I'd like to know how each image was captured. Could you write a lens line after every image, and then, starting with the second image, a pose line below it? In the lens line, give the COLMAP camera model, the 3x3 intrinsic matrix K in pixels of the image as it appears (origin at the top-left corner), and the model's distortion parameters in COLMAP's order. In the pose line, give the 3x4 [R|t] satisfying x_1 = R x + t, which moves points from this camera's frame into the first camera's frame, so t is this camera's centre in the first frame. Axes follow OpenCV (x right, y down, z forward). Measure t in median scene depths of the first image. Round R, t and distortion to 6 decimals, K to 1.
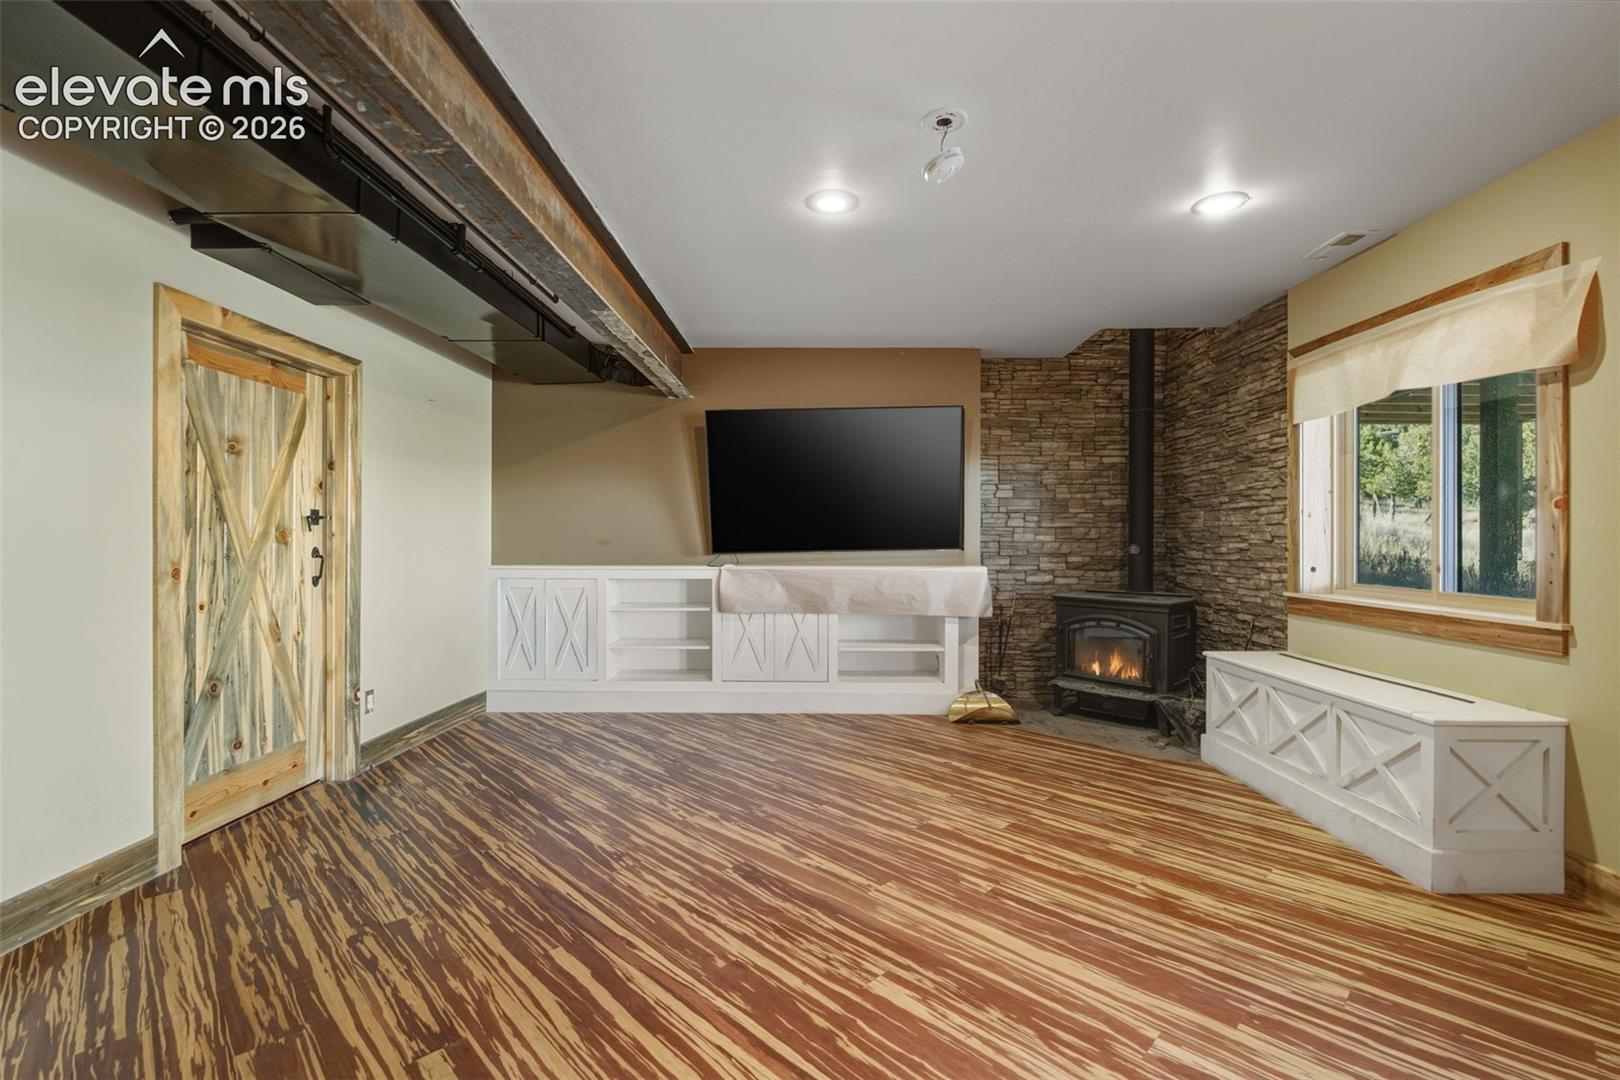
lens RADIAL K [[711.8, 0, 811.8], [0, 711.8, 539.8], [0, 0, 1]] dist [-0.003283, -0.000351]
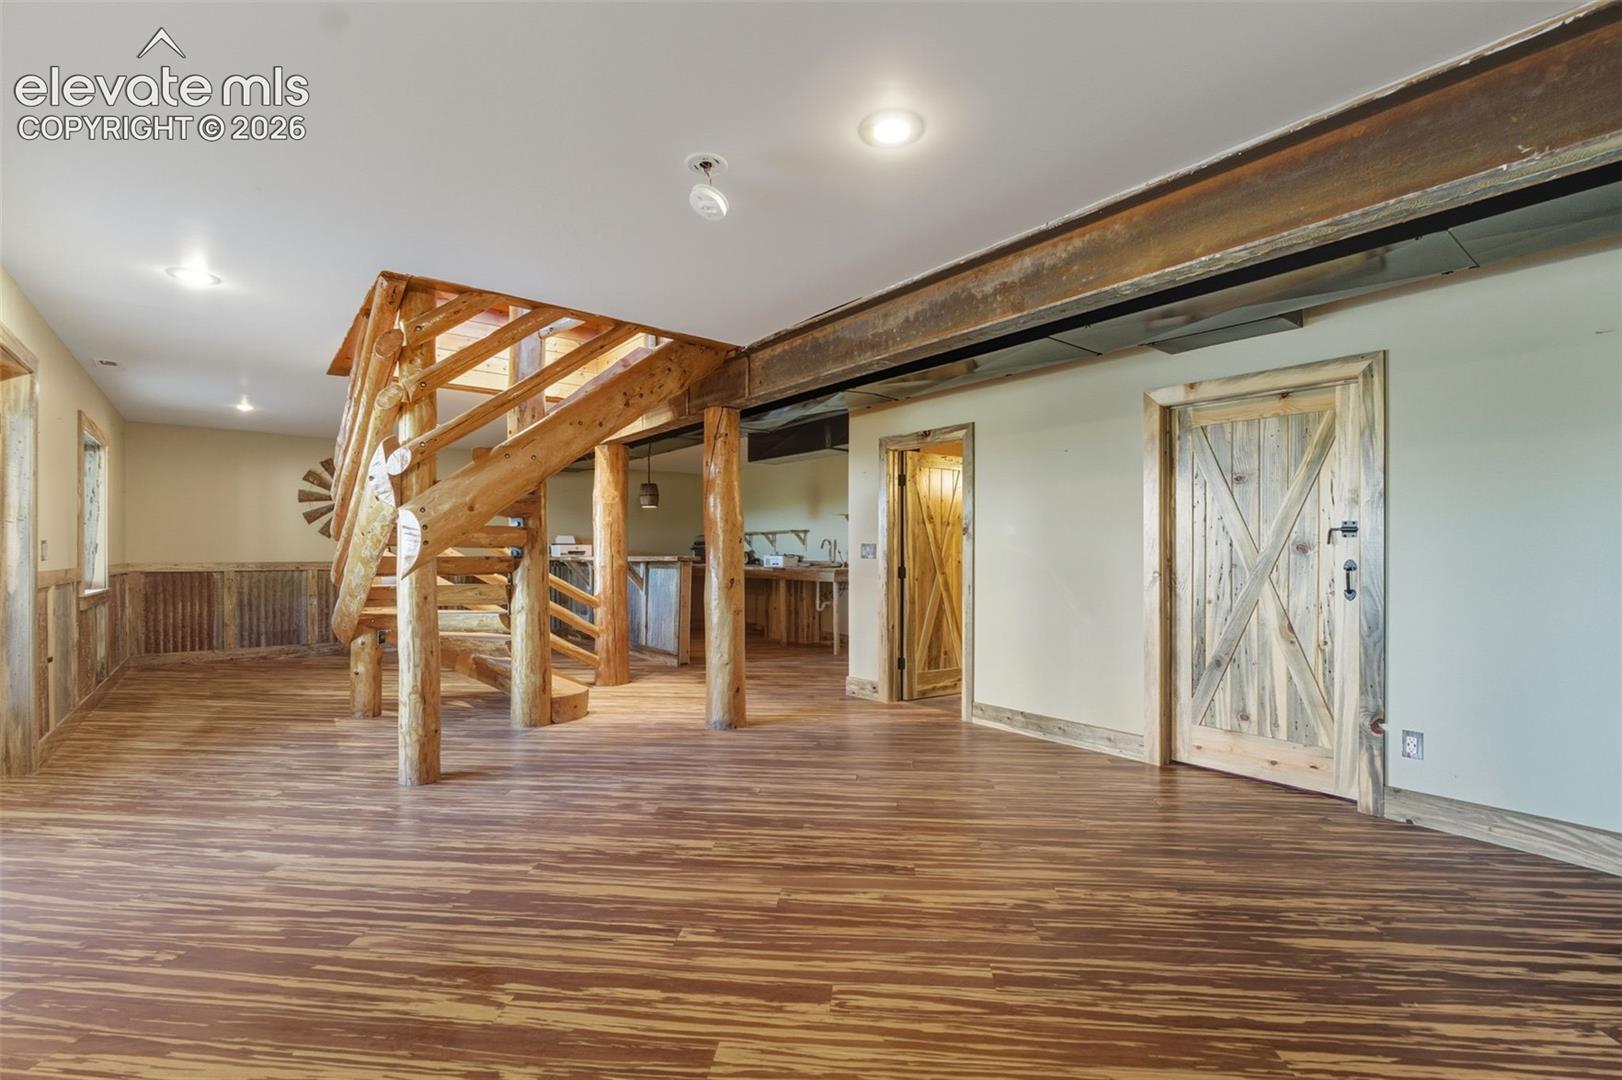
lens RADIAL K [[712.7, 0, 811.6], [0, 712.7, 548.0], [0, 0, 1]] dist [-0.003283, -0.000351]
pose [[-0.768122, -0.007630, -0.640258, 0.586204], [-0.002456, 0.999957, -0.008970, 0.005201], [0.640298, -0.005317, -0.768108, 1.497665]]
